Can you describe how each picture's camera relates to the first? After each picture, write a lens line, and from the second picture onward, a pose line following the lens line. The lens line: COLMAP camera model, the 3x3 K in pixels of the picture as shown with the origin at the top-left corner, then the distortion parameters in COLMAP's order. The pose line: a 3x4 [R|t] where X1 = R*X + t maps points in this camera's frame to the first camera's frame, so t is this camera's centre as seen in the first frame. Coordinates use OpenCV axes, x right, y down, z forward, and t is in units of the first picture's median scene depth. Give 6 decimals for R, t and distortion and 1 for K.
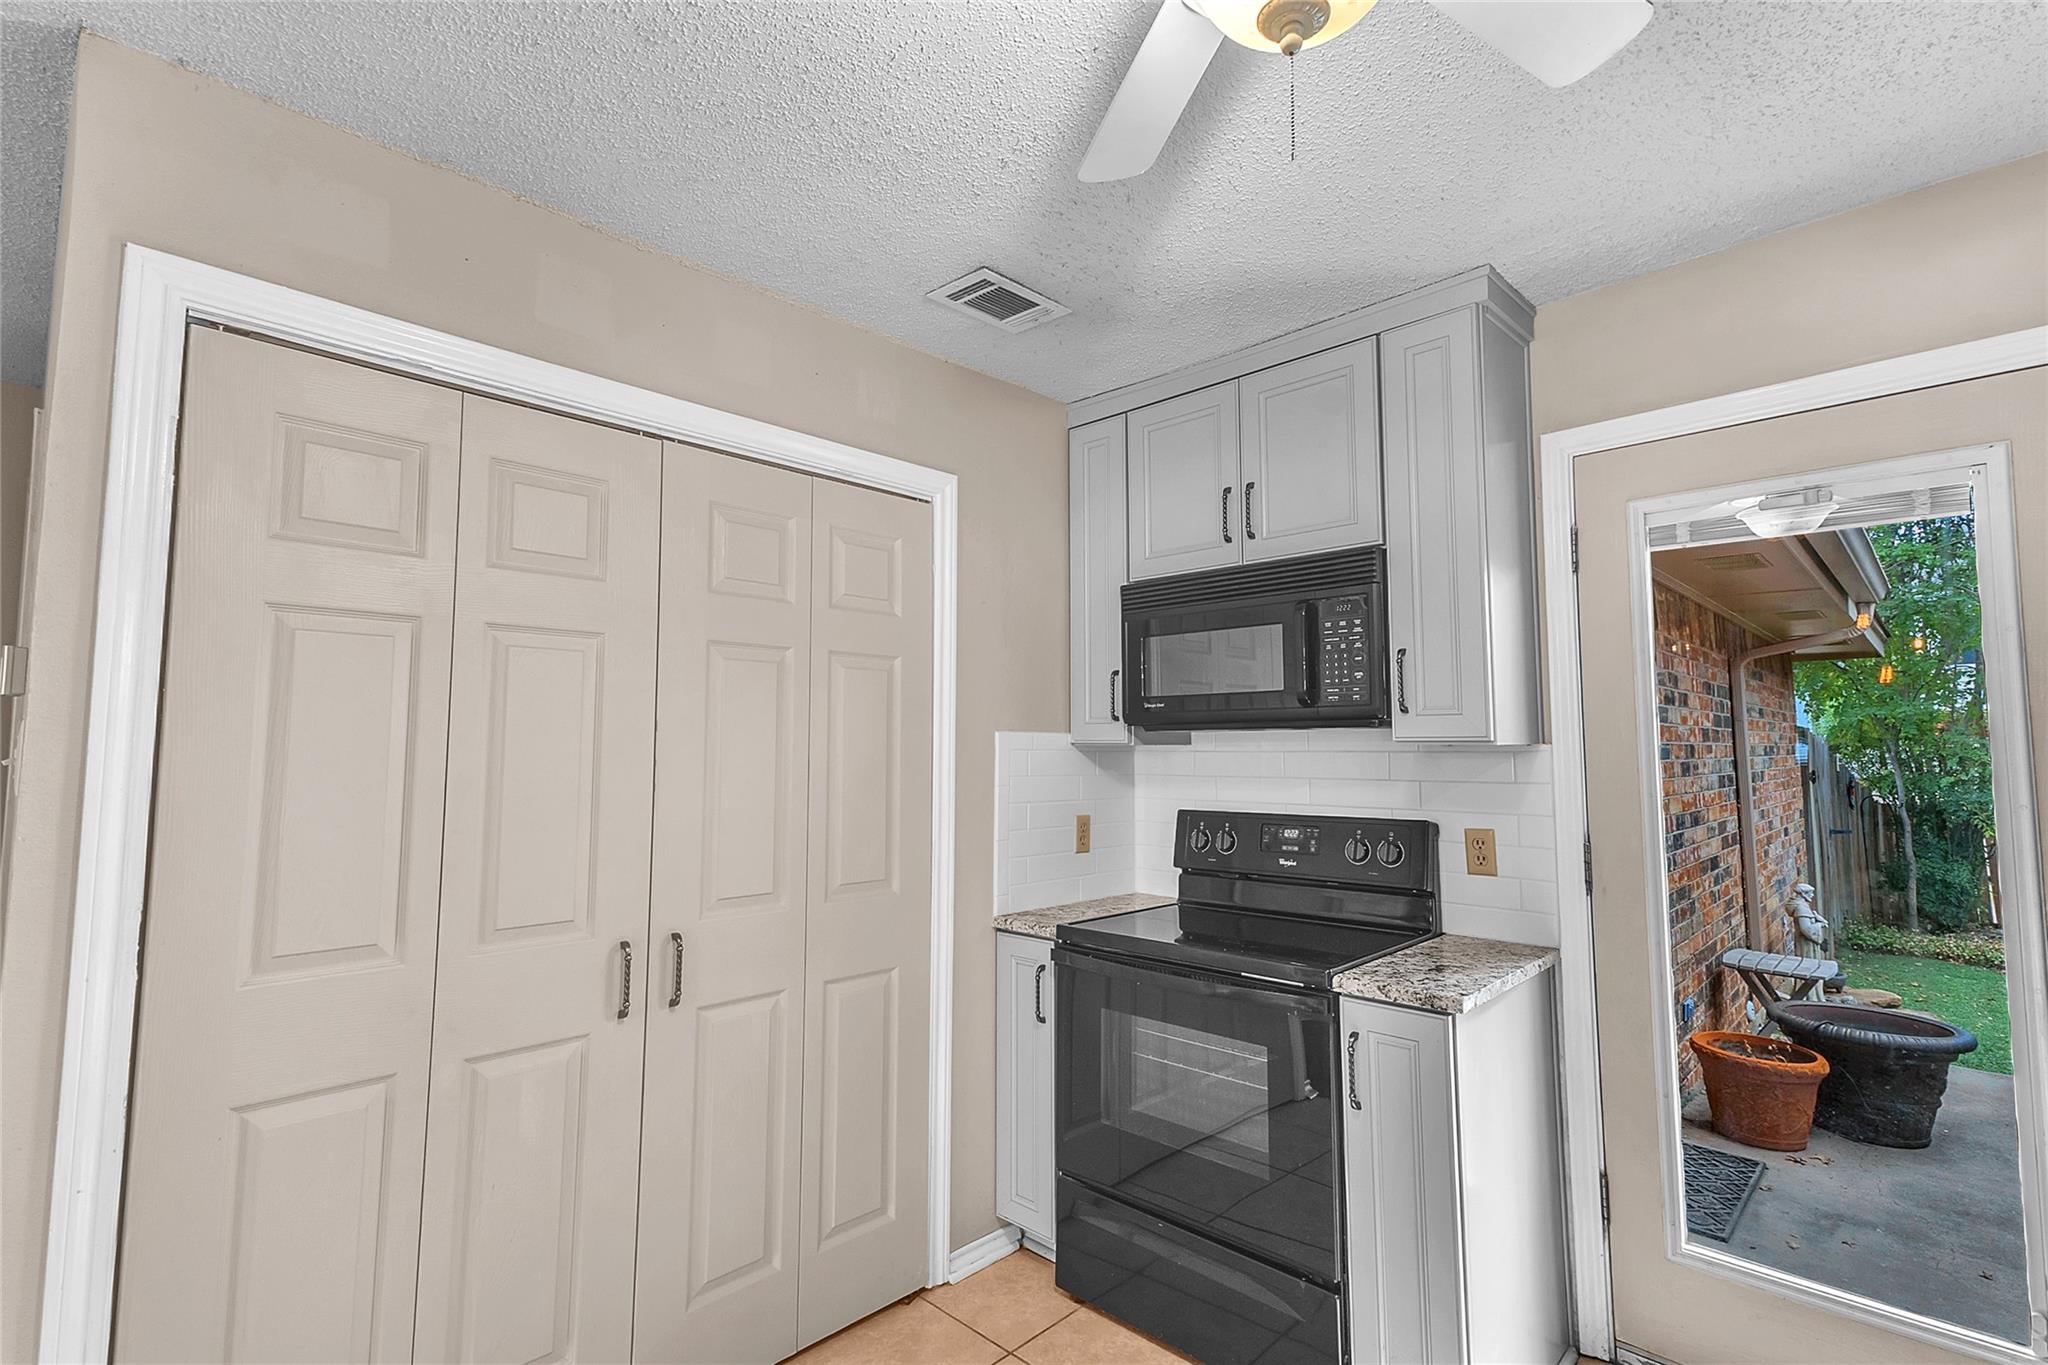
lens RADIAL K [[971.2, 0, 1024.0], [0, 971.2, 682.5], [0, 0, 1]] dist [0.016308, 0.000353]
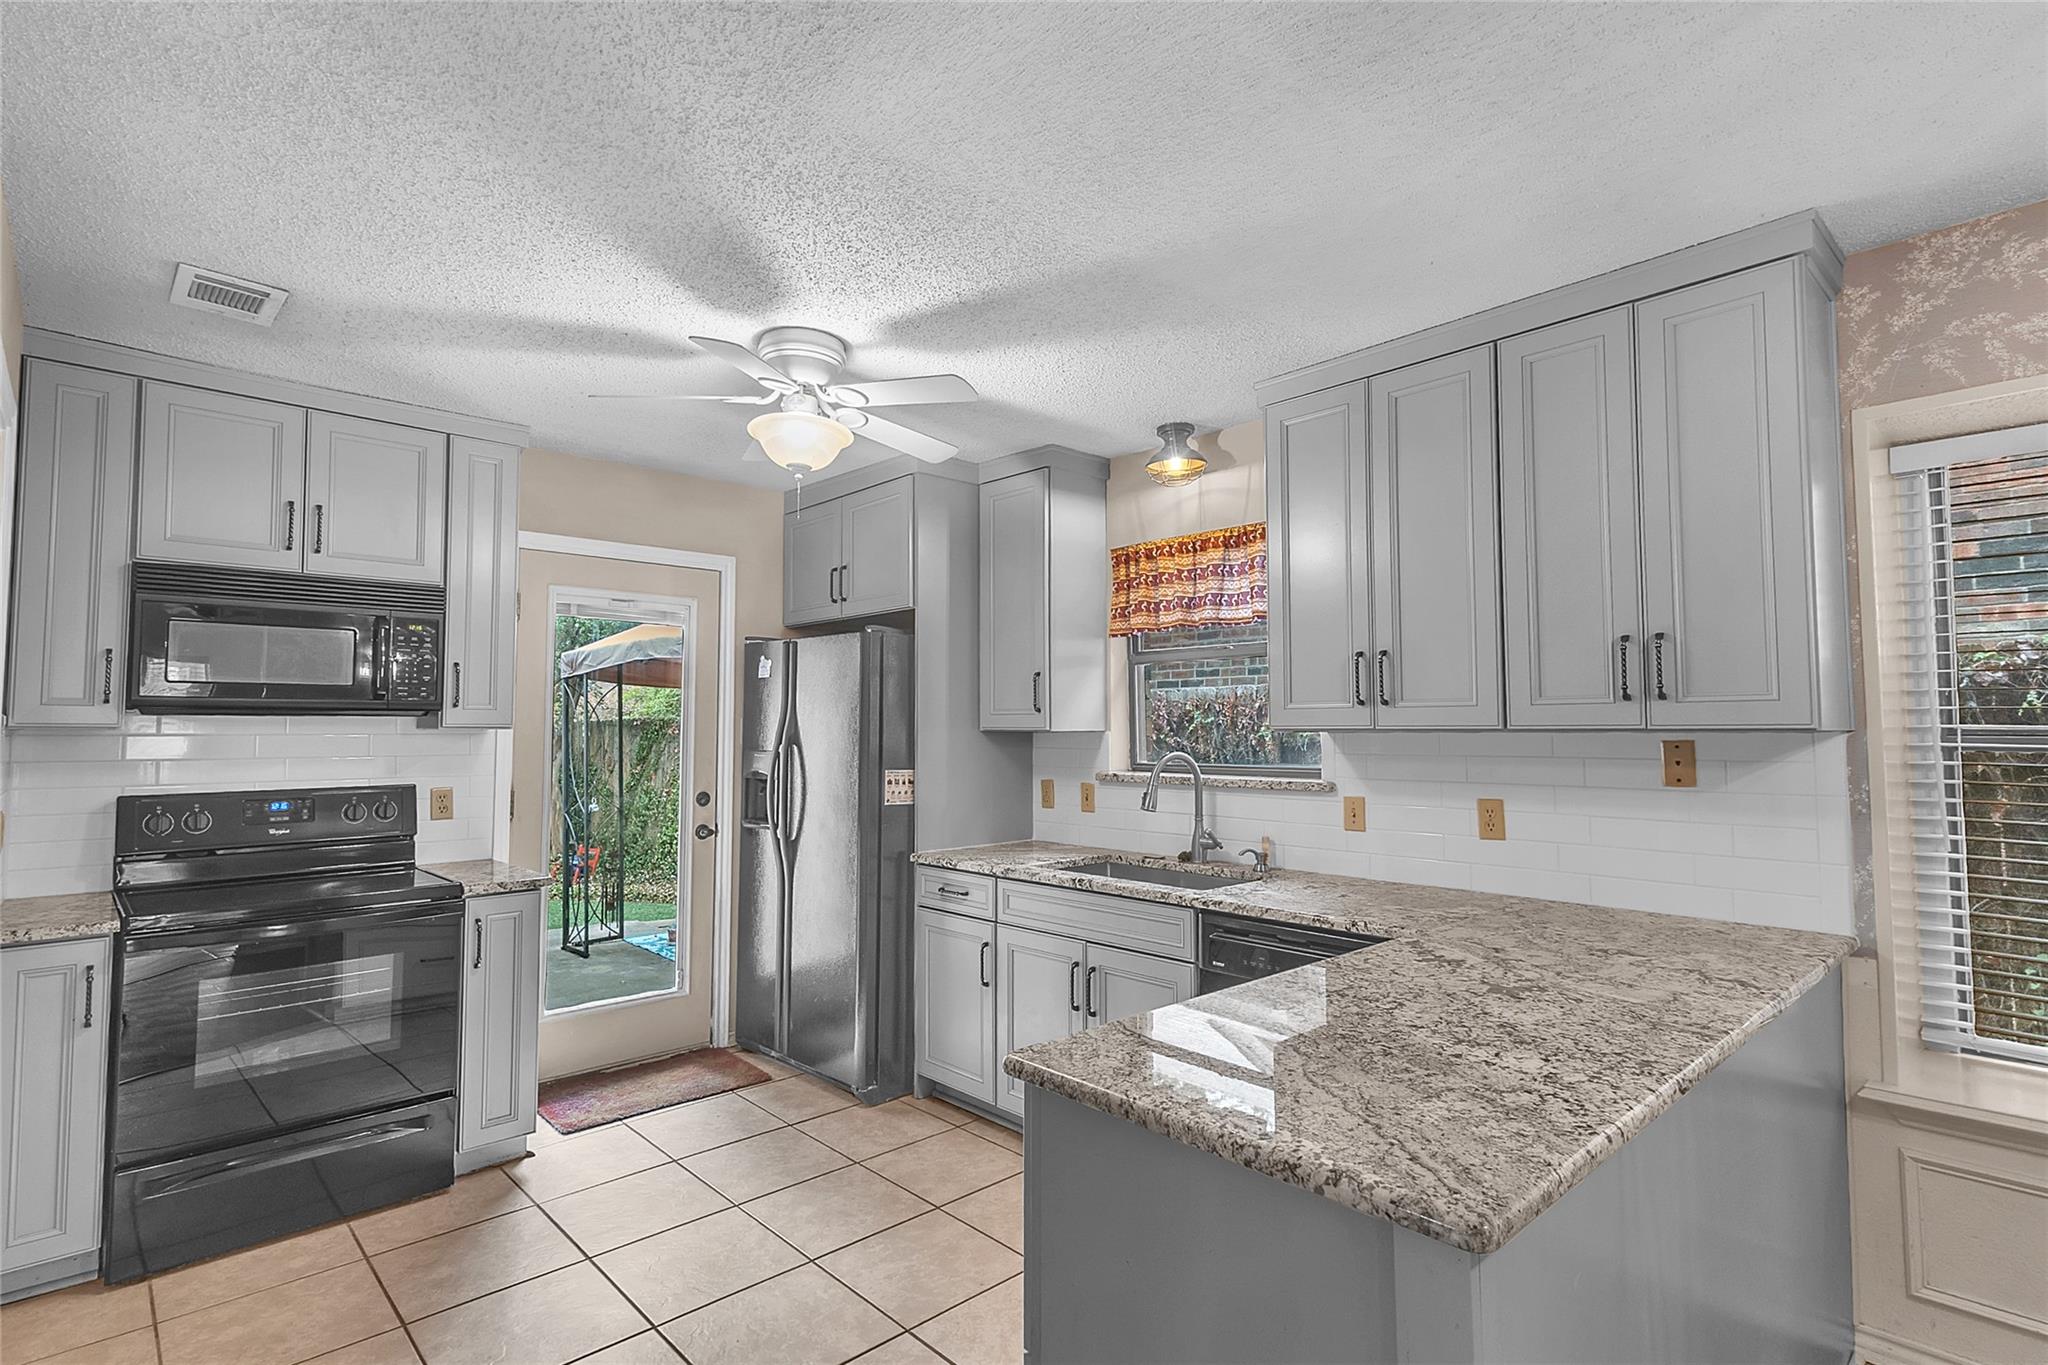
lens RADIAL K [[971.2, 0, 1024.0], [0, 971.2, 682.5], [0, 0, 1]] dist [0.016308, 0.000353]
pose [[0.054970, 0.048468, 0.997311, -0.910693], [-0.068332, 0.996662, -0.044670, 0.001803], [-0.996147, -0.065693, 0.058099, 0.073456]]
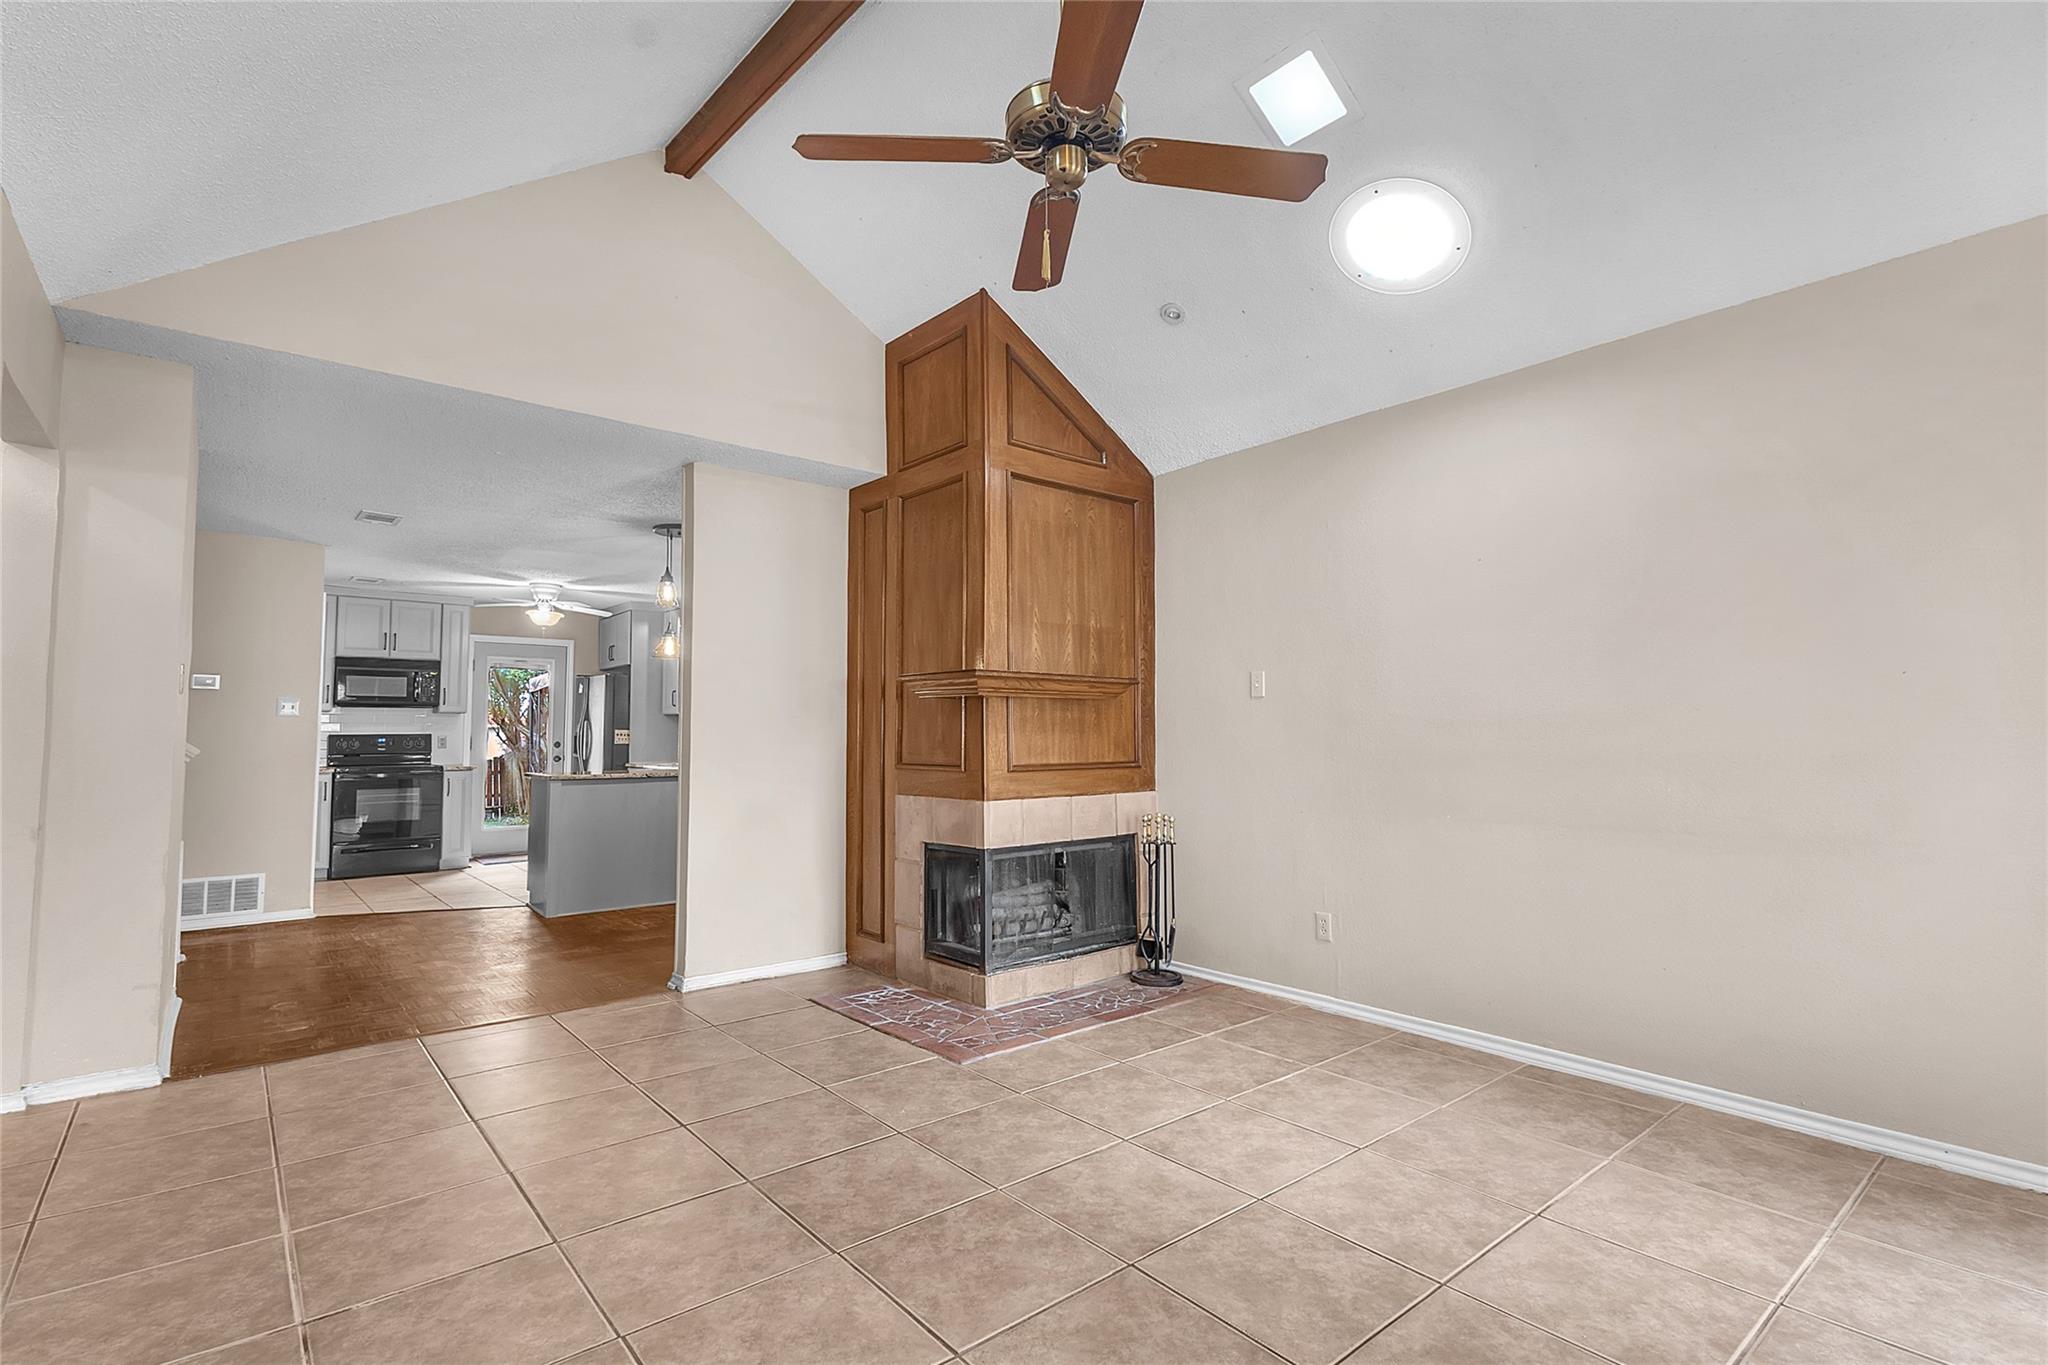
lens RADIAL K [[941.8, 0, 1043.5], [0, 941.8, 682.8], [0, 0, 1]] dist [0.013195, -0.000071]
pose [[0.096300, 0.055237, 0.993818, -2.850460], [-0.067396, 0.996529, -0.048857, -0.029718], [-0.993068, -0.062274, 0.099689, -1.585856]]
